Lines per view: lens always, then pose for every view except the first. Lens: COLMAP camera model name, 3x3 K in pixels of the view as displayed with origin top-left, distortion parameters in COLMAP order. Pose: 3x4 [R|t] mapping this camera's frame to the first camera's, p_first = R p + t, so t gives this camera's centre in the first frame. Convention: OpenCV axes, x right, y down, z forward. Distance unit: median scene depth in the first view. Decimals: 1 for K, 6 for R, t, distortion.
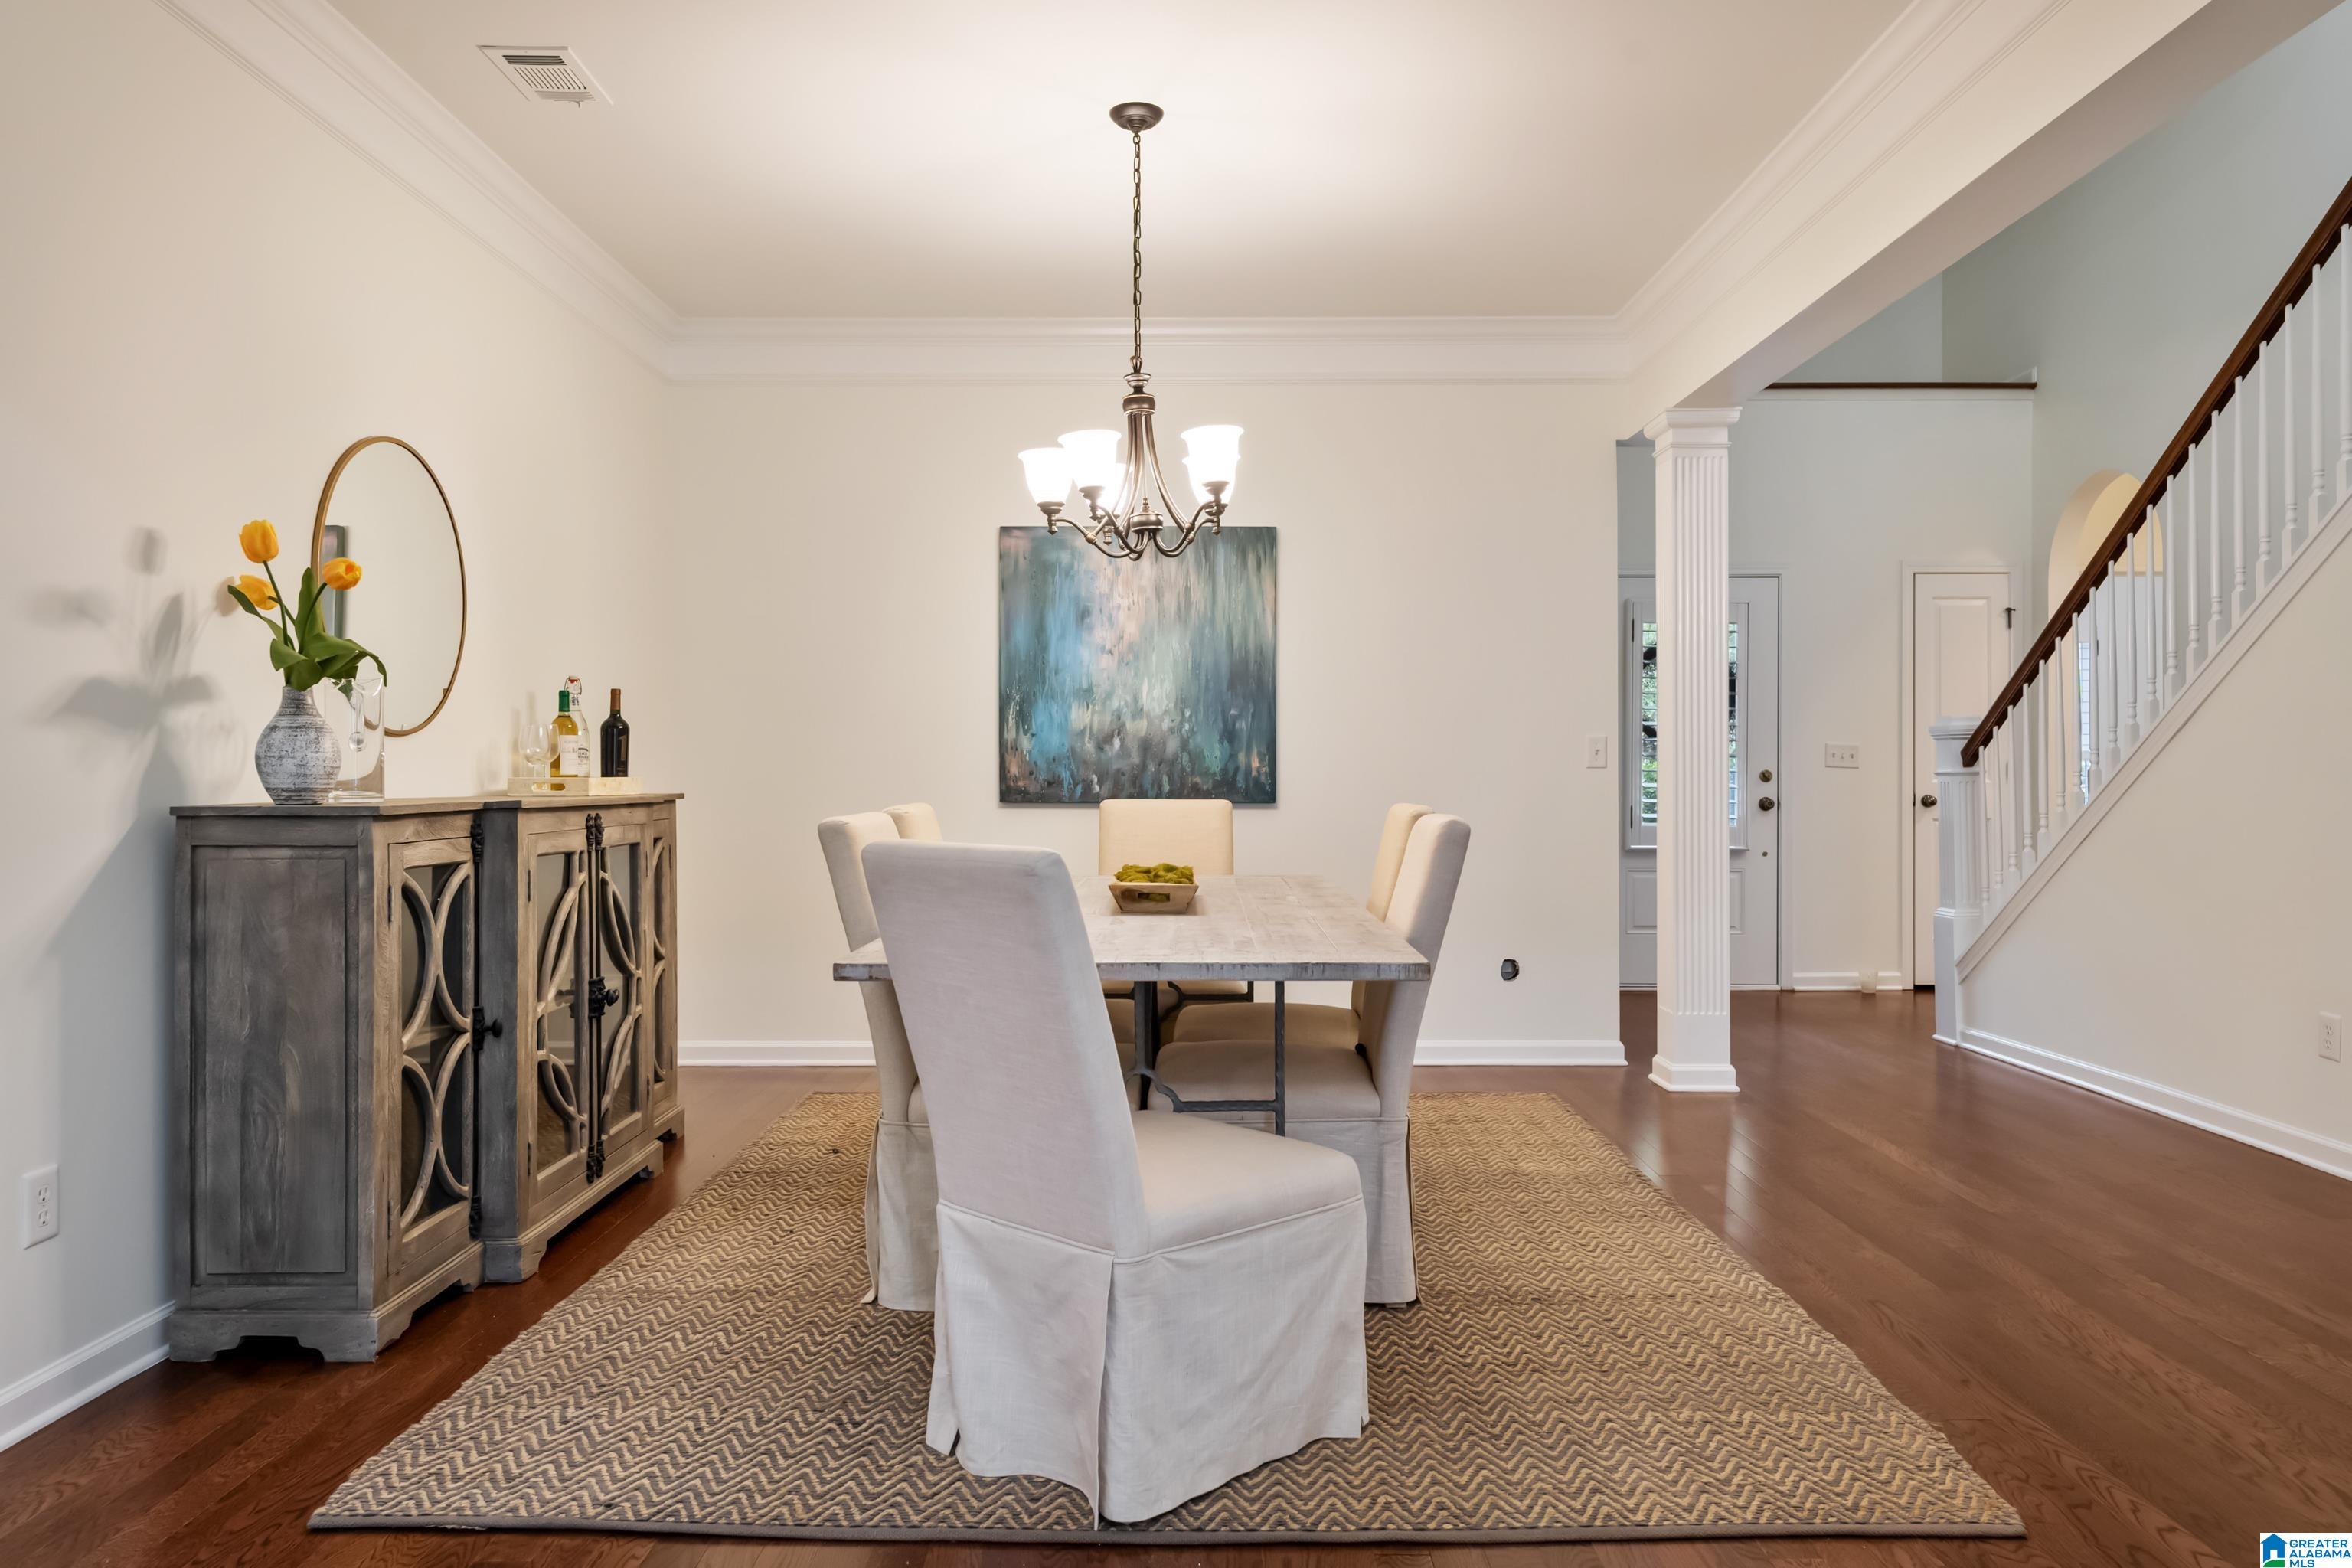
lens RADIAL K [[1598.7, 0, 1173.8], [0, 1598.7, 784.6], [0, 0, 1]] dist [0.006629, 0.000918]
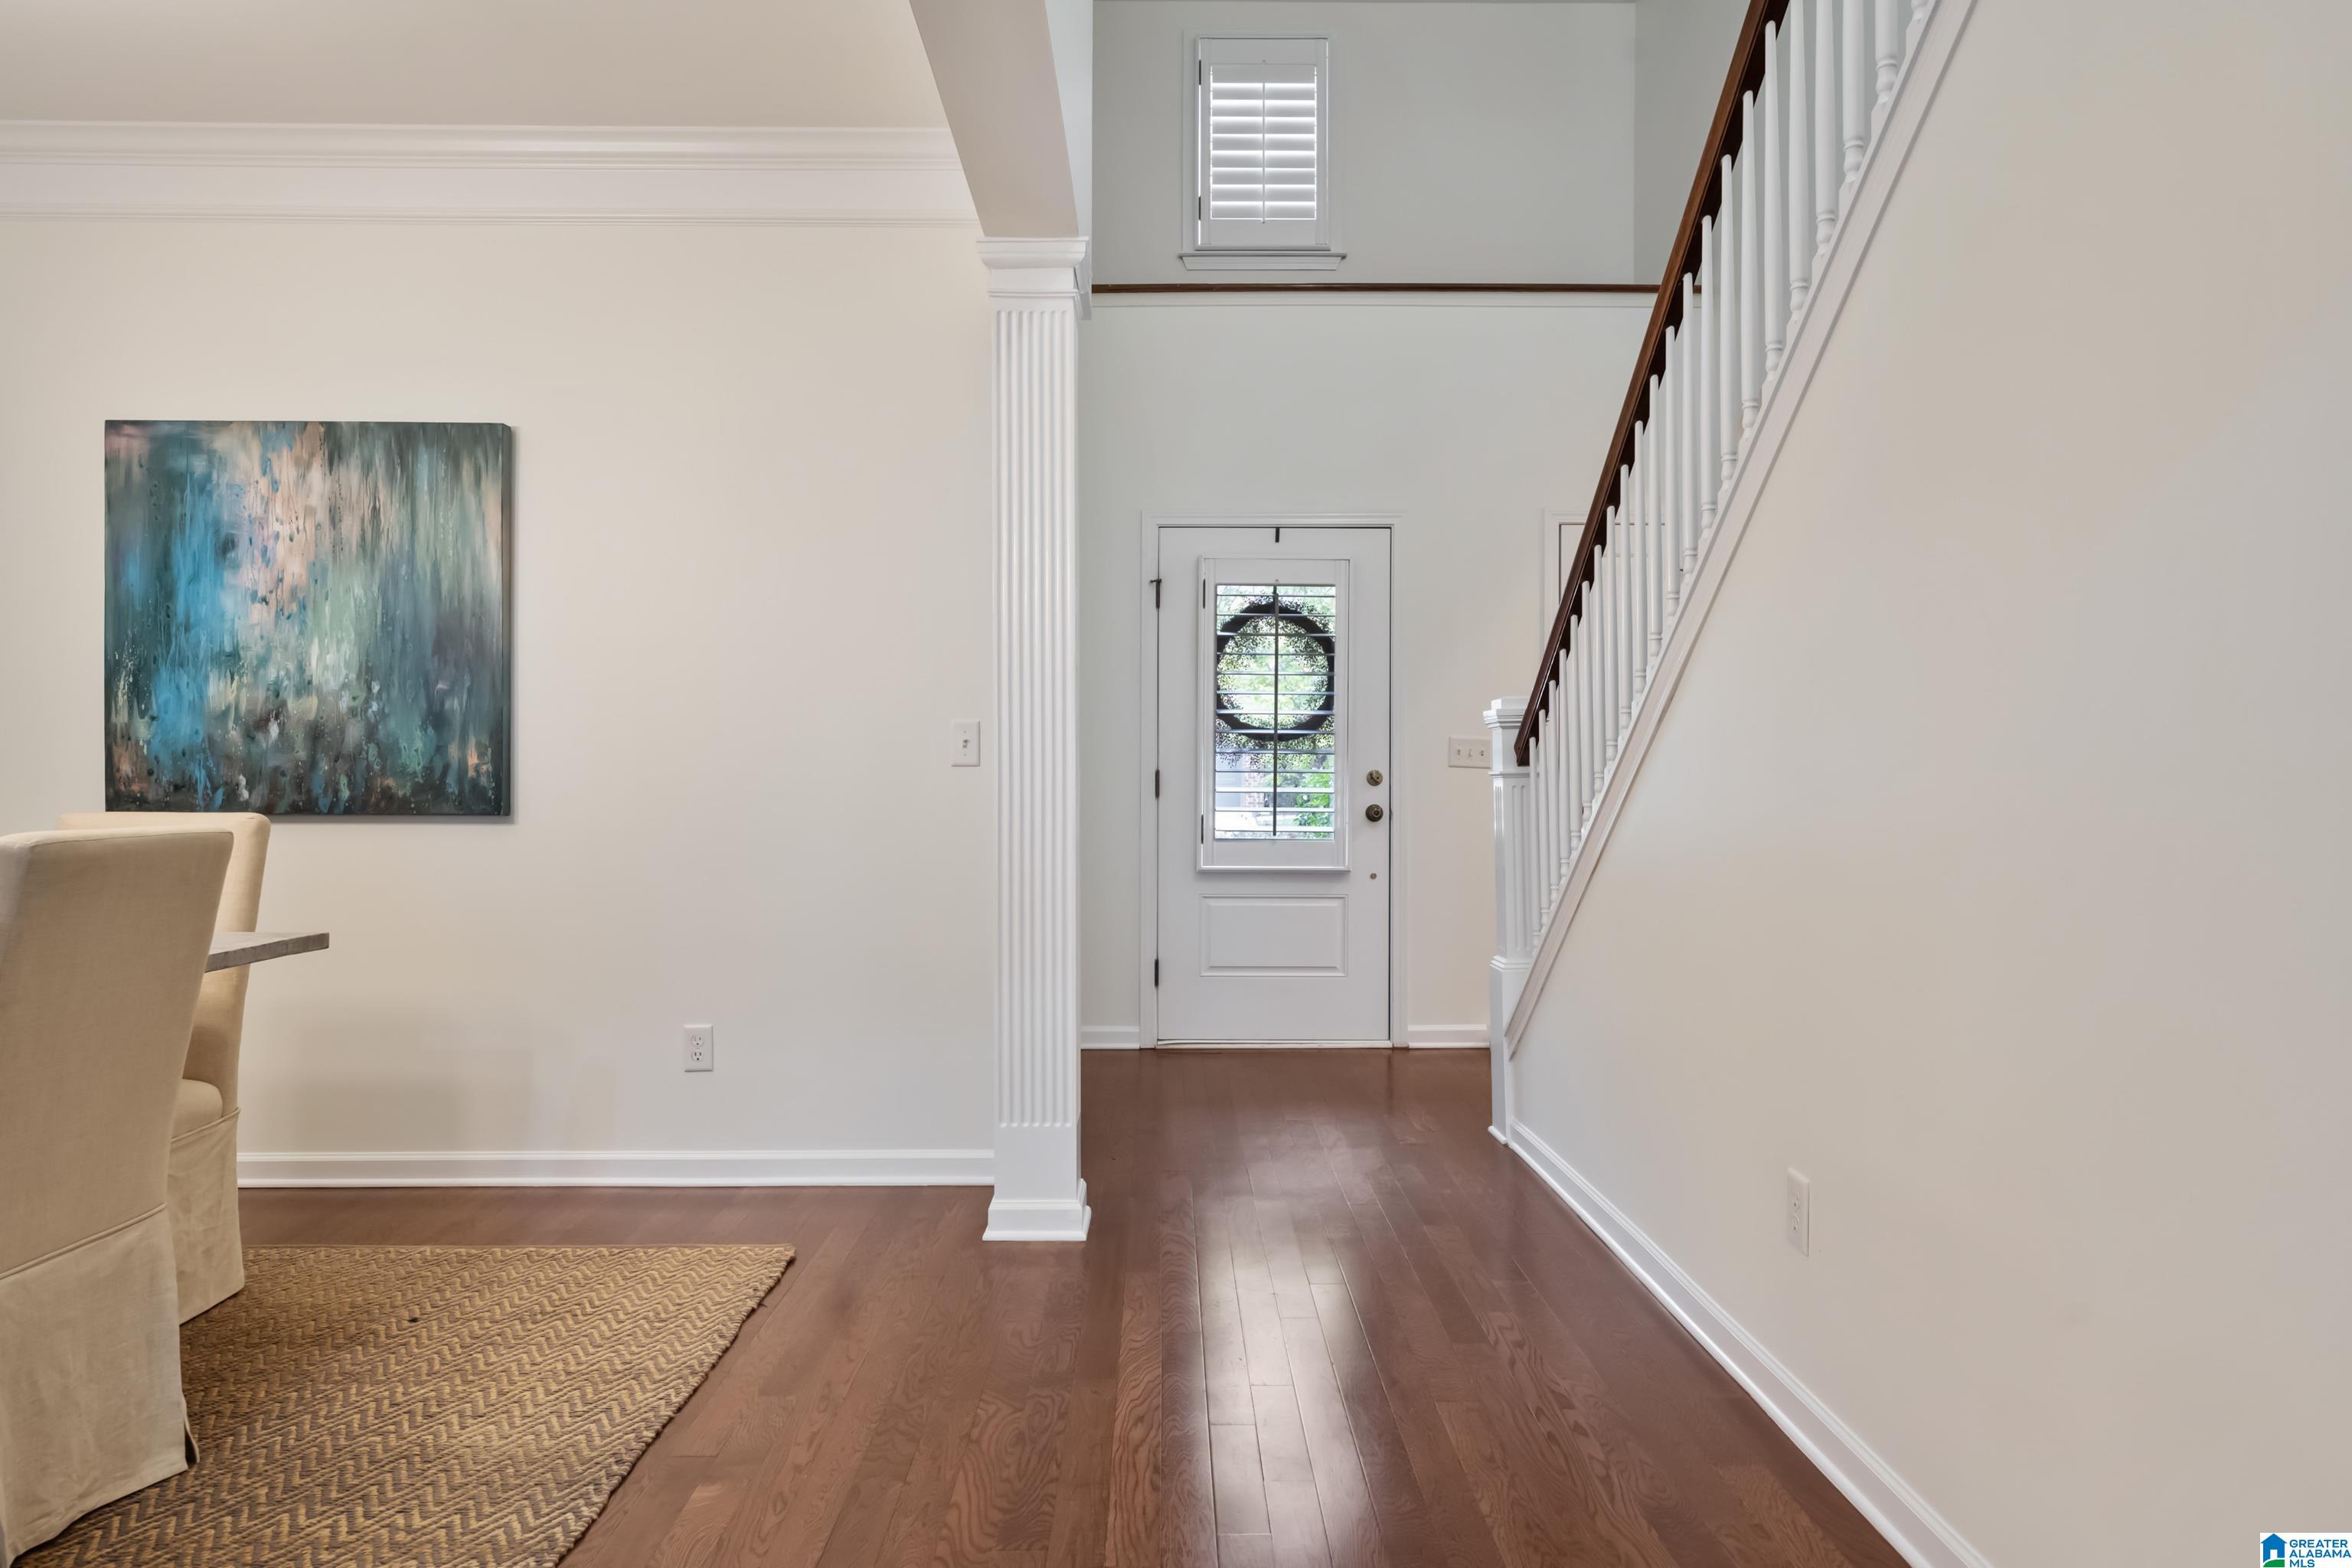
lens RADIAL K [[1560.7, 0, 1178.5], [0, 1560.7, 775.8], [0, 0, 1]] dist [0.012866, 0.001150]
pose [[0.999851, 0.000724, 0.017245, 0.349463], [-0.000593, 0.999971, -0.007575, -0.000890], [-0.017250, 0.007563, 0.999823, 0.305599]]
